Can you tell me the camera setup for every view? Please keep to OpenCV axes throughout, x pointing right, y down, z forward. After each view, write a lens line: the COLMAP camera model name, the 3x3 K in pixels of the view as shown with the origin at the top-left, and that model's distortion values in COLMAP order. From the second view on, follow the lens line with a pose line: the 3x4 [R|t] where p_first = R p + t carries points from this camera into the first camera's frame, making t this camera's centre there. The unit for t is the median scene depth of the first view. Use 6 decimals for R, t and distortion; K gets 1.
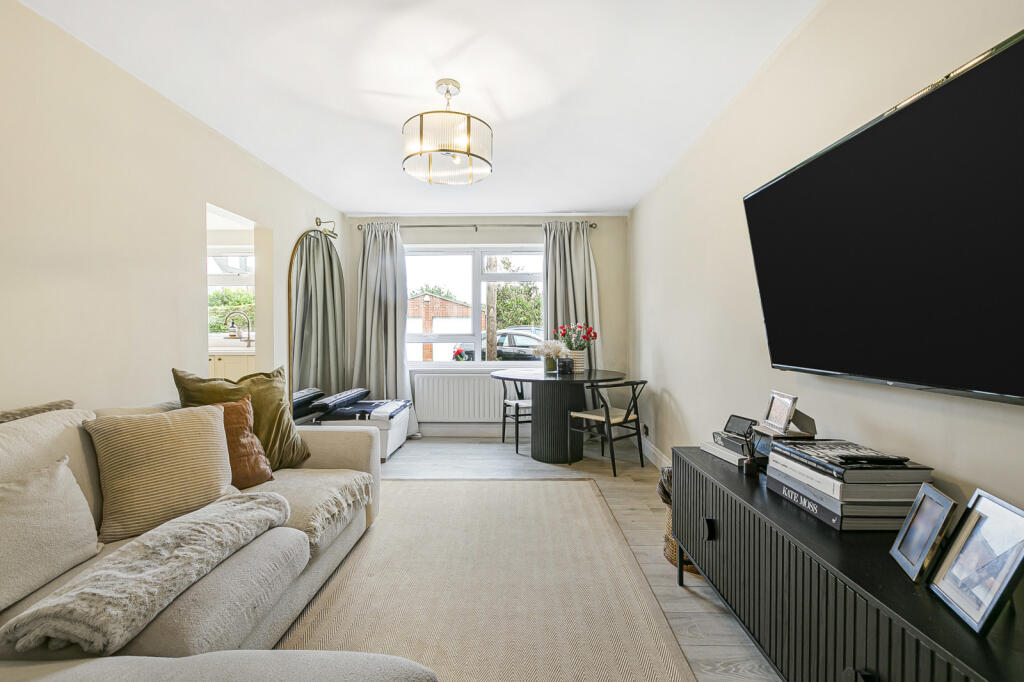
lens RADIAL K [[459.1, 0, 512.0], [0, 459.1, 341.0], [0, 0, 1]] dist [0.000178, -0.000179]
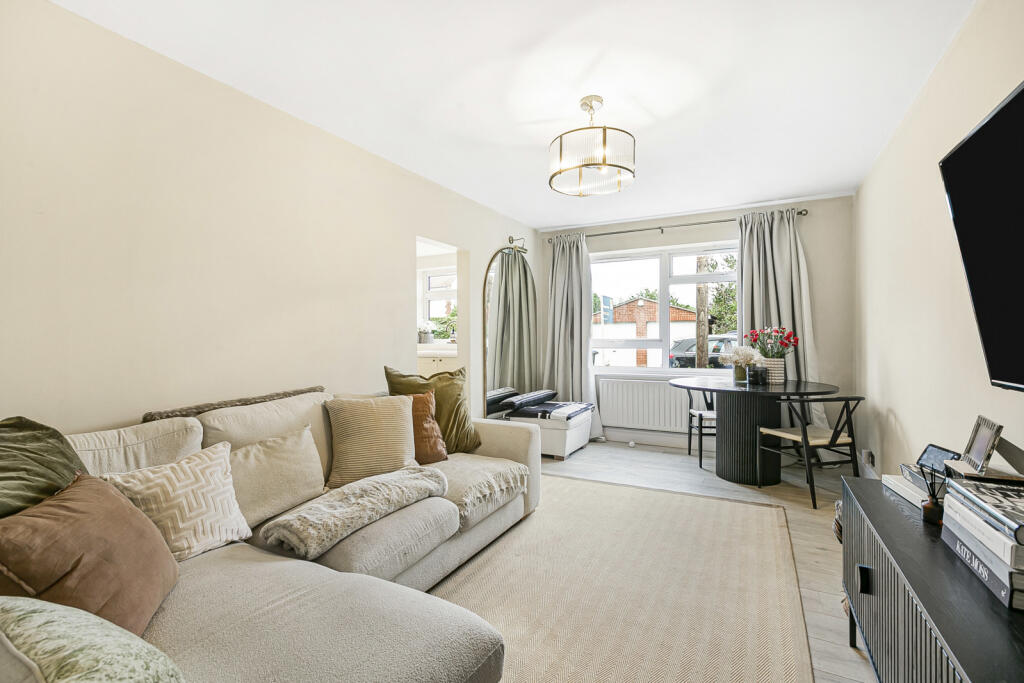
lens RADIAL K [[459.1, 0, 512.0], [0, 459.1, 341.5], [0, 0, 1]] dist [0.000178, -0.000179]
pose [[0.892539, 0.001196, -0.450969, 0.172698], [-0.005935, 0.999941, -0.009094, -0.000445], [0.450932, 0.010794, 0.892493, -0.008018]]
